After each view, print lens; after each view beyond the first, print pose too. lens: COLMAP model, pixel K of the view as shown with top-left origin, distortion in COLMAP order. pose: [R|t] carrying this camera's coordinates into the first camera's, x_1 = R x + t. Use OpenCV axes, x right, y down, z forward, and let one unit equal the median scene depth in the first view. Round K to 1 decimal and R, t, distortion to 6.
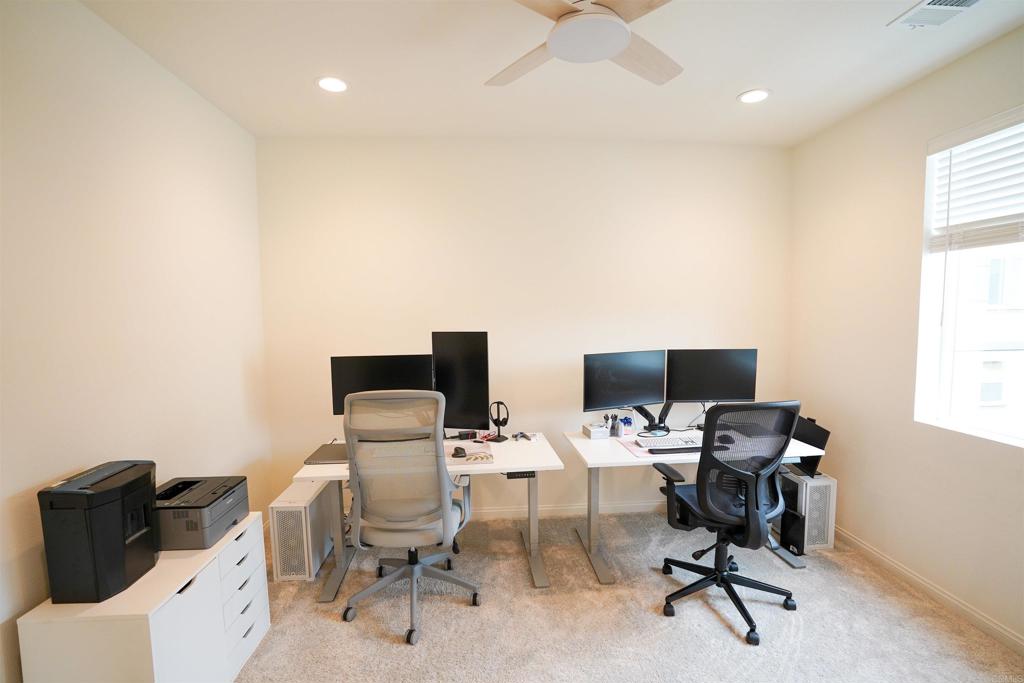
lens RADIAL K [[476.1, 0, 513.8], [0, 476.1, 348.3], [0, 0, 1]] dist [-0.068999, 0.027673]
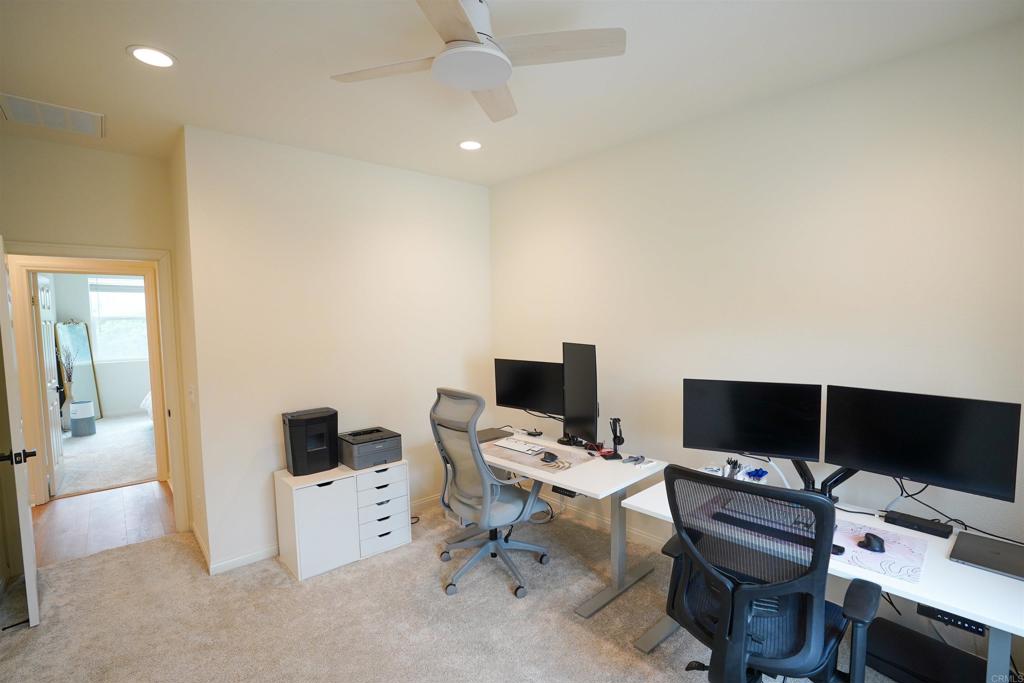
lens RADIAL K [[476.1, 0, 513.8], [0, 476.1, 348.3], [0, 0, 1]] dist [-0.068999, 0.027673]
pose [[0.621987, 0.060282, -0.780704, 0.650862], [-0.055040, 0.997932, 0.033205, -0.054013], [0.781091, 0.022317, 0.624018, 0.273386]]
